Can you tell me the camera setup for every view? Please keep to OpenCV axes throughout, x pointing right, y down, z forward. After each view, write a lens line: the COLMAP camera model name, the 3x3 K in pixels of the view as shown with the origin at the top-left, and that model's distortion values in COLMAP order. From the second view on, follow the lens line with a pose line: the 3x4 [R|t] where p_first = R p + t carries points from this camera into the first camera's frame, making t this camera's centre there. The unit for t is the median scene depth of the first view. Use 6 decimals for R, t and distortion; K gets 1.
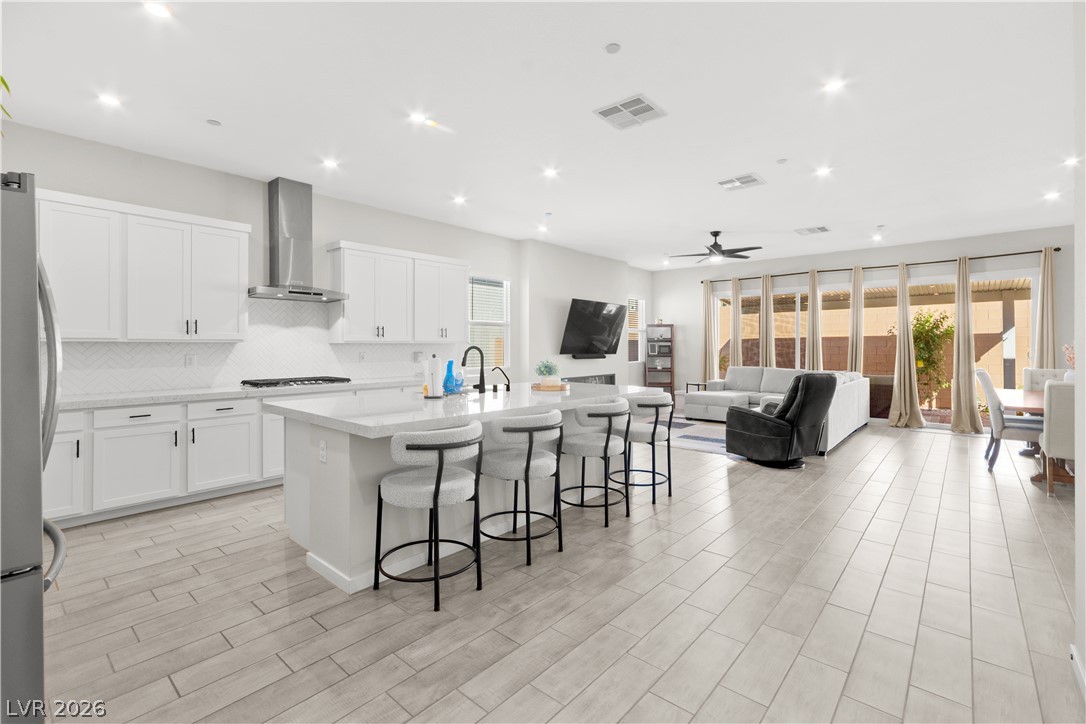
lens RADIAL K [[482.9, 0, 537.8], [0, 482.9, 348.5], [0, 0, 1]] dist [-0.016483, 0.012451]
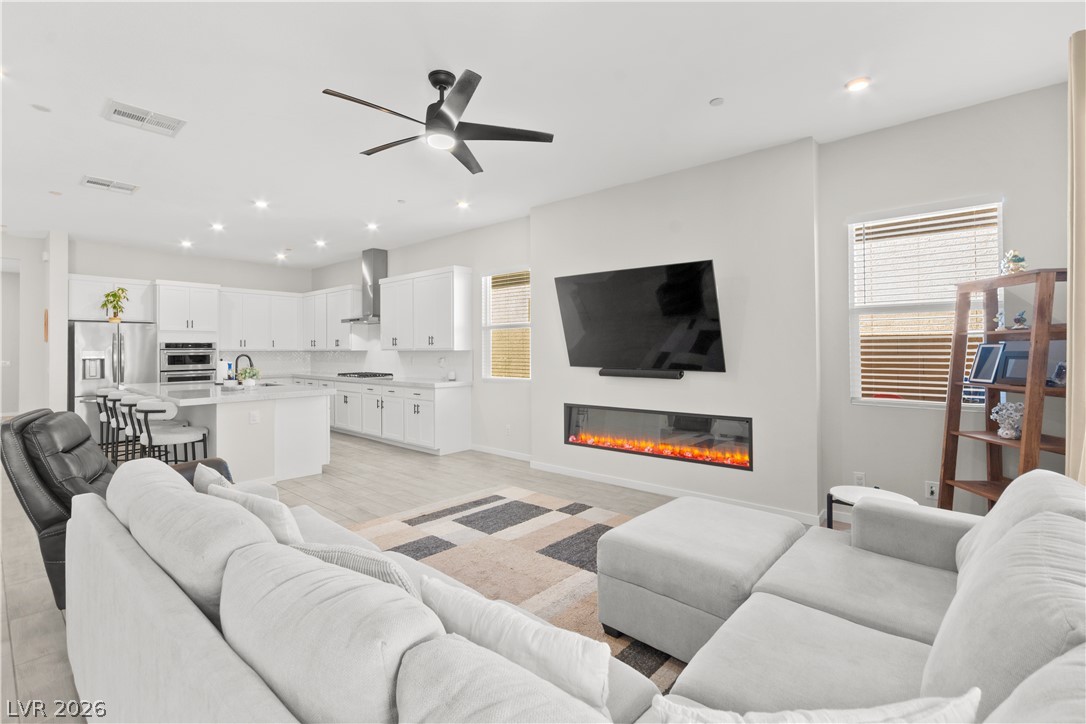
lens RADIAL K [[482.9, 0, 541.9], [0, 482.9, 348.7], [0, 0, 1]] dist [-0.016483, 0.012451]
pose [[0.018593, -0.002621, -0.999824, 0.696659], [-0.001947, 0.999995, -0.002657, -0.009515], [0.999825, 0.001996, 0.018588, 0.971832]]
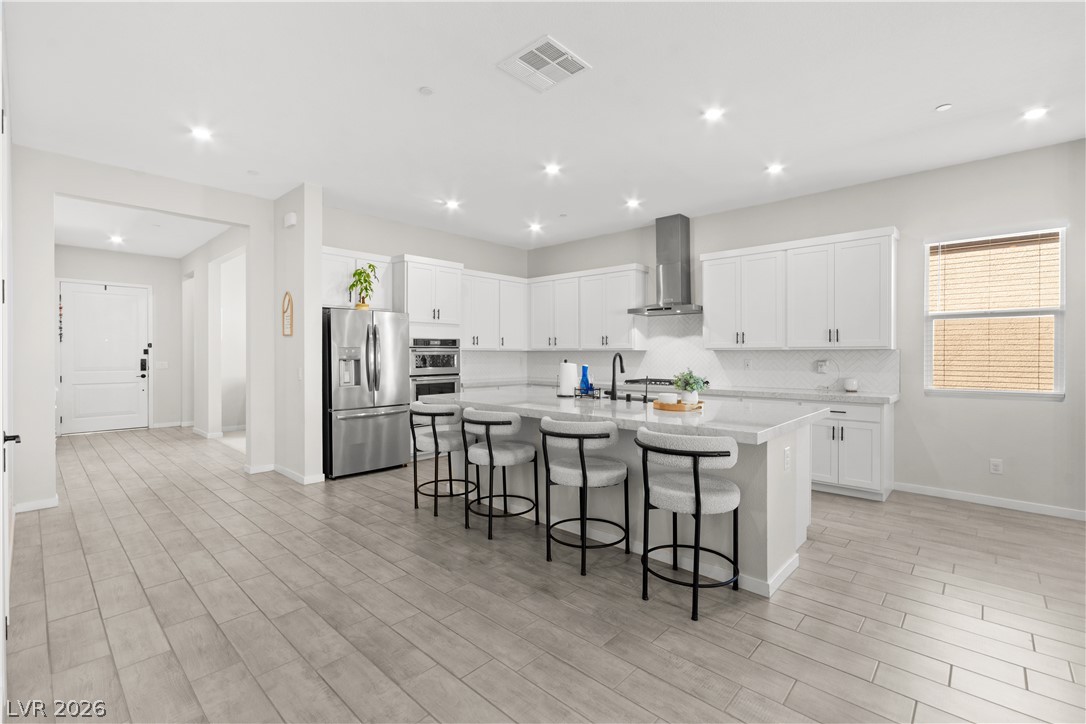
lens RADIAL K [[482.9, 0, 549.3], [0, 482.9, 353.1], [0, 0, 1]] dist [-0.016483, 0.012451]
pose [[-0.012747, 0.000236, -0.999919, 0.446568], [-0.005692, 0.999984, 0.000308, -0.001881], [0.999903, 0.005695, -0.012746, 0.447248]]
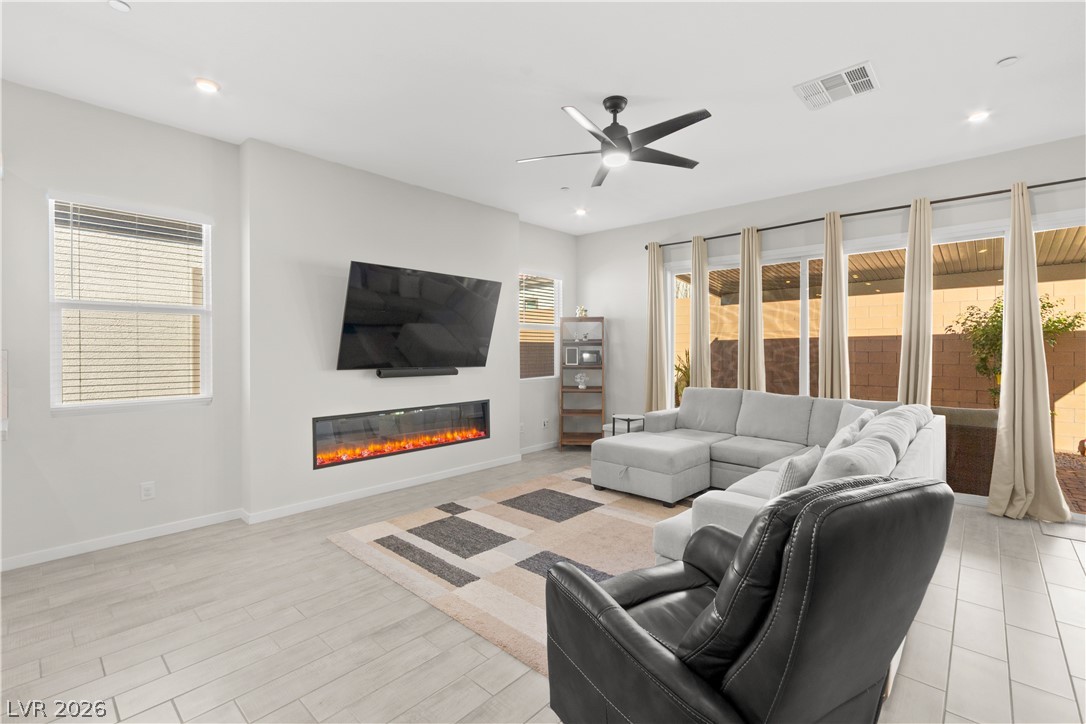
lens RADIAL K [[482.9, 0, 538.0], [0, 482.9, 354.3], [0, 0, 1]] dist [-0.016483, 0.012451]
pose [[0.999755, -0.000647, -0.022110, 0.279455], [0.000756, 0.999988, 0.004907, -0.007239], [0.022106, -0.004923, 0.999744, 0.499377]]
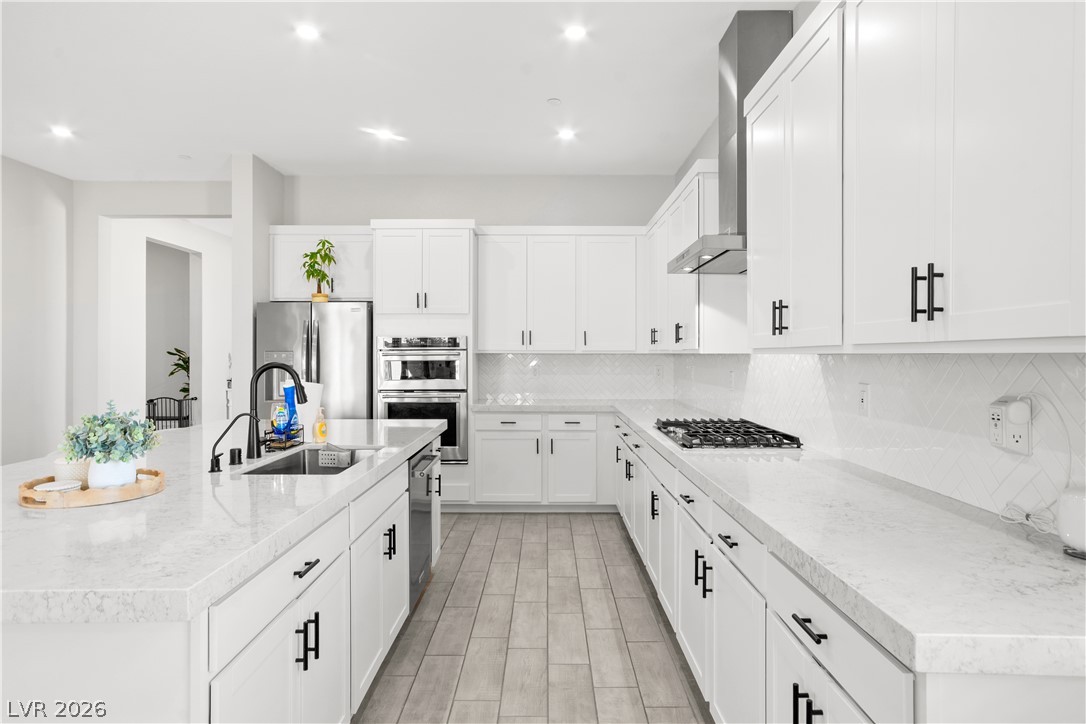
lens RADIAL K [[644.6, 0, 539.5], [0, 644.6, 356.5], [0, 0, 1]] dist [-0.014284, 0.019436]
pose [[-0.748000, 0.004356, -0.663684, 0.049674], [-0.002129, 0.999958, 0.008962, -0.009071], [0.663695, 0.008116, -0.747959, 0.857148]]
